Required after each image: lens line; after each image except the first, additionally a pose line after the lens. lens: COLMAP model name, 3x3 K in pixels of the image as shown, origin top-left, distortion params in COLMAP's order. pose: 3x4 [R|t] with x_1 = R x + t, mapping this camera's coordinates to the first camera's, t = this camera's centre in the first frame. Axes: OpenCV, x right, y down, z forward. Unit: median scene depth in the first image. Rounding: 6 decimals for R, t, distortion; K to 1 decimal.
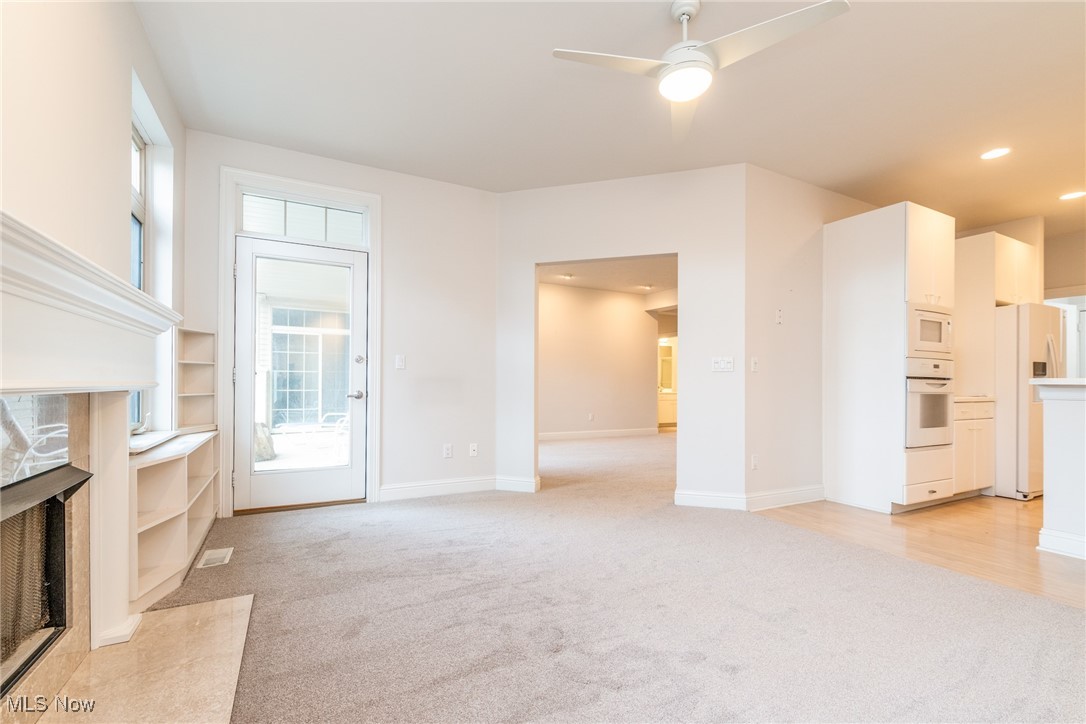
lens RADIAL K [[470.3, 0, 537.6], [0, 470.3, 380.6], [0, 0, 1]] dist [0.000796, -0.000173]
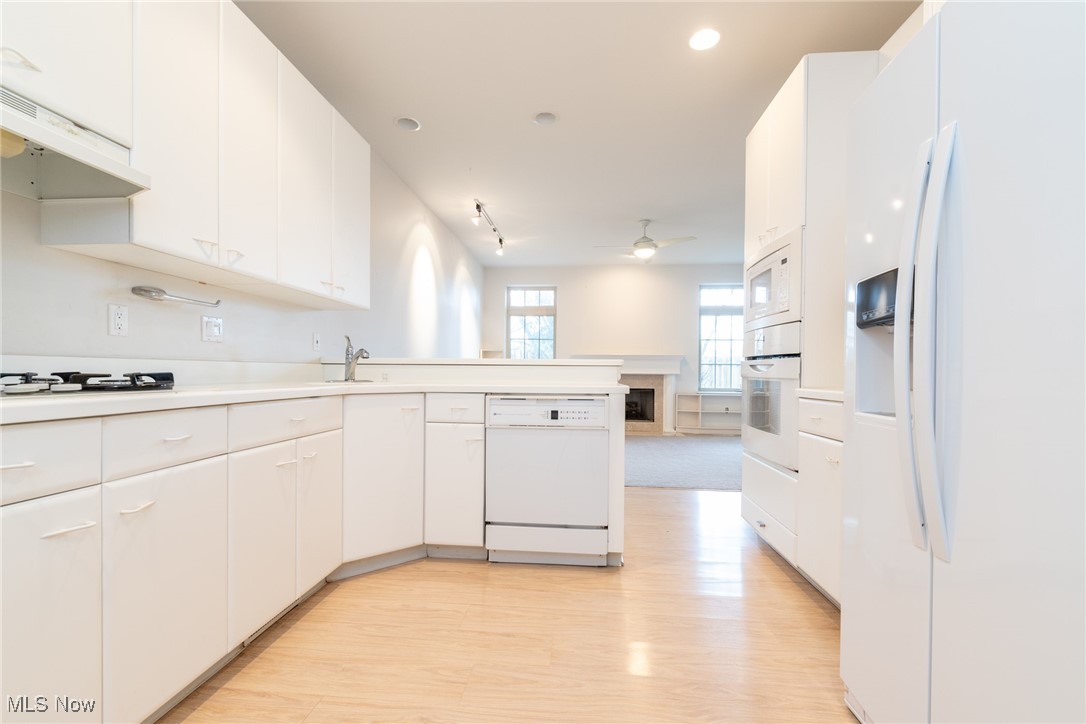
lens RADIAL K [[469.9, 0, 541.0], [0, 469.9, 376.9], [0, 0, 1]] dist [0.001186, -0.000003]
pose [[-0.535005, -0.005741, -0.844829, 1.618653], [-0.008210, 0.999965, -0.001596, 0.027453], [0.844809, 0.006082, -0.535033, 1.116867]]
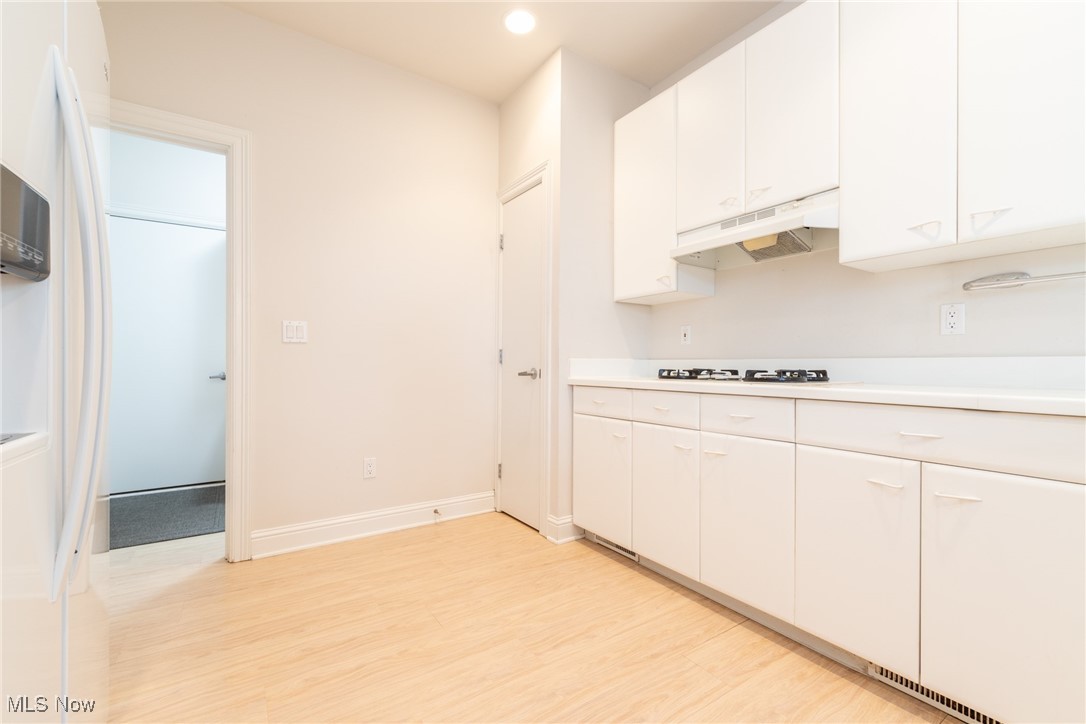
lens RADIAL K [[461.8, 0, 539.5], [0, 461.8, 364.3], [0, 0, 1]] dist [0.002557, -0.000243]
pose [[-0.112448, -0.009497, 0.993612, 1.031442], [-0.009626, 0.999918, 0.008468, 0.018903], [-0.993611, -0.008613, -0.112530, 0.968904]]
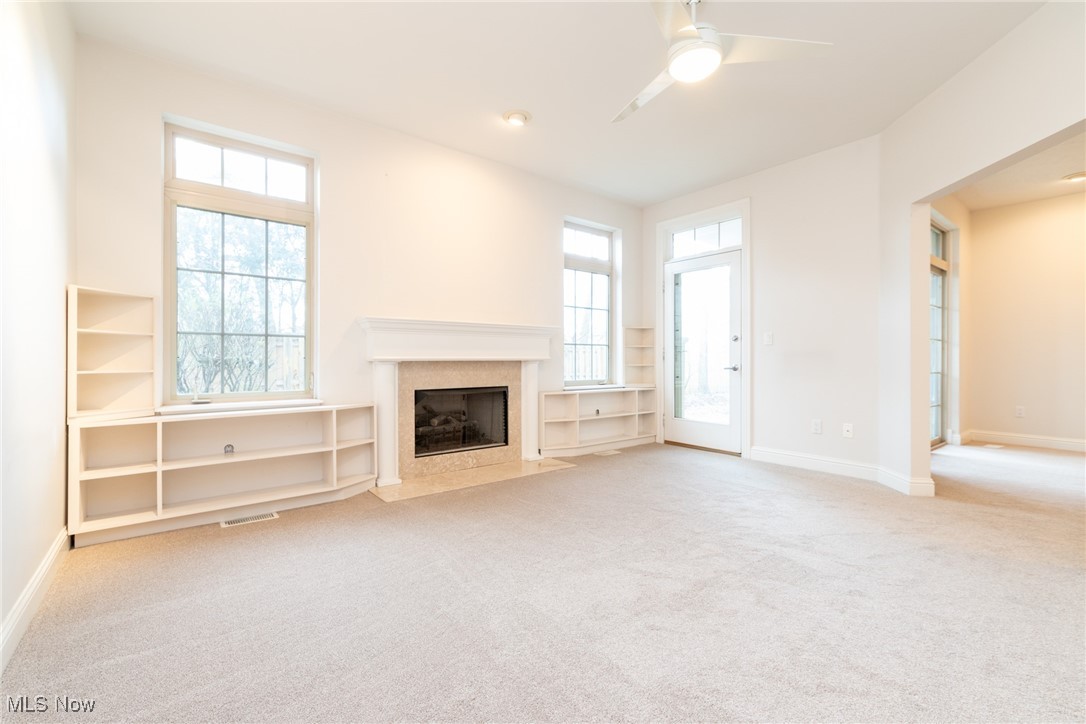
lens RADIAL K [[463.4, 0, 535.0], [0, 463.4, 361.2], [0, 0, 1]] dist [0.000515, 0.000169]
pose [[0.183612, -0.002019, -0.982997, 0.734568], [0.005603, 0.999984, -0.001008, 0.012165], [0.982983, -0.005323, 0.183621, 0.276732]]
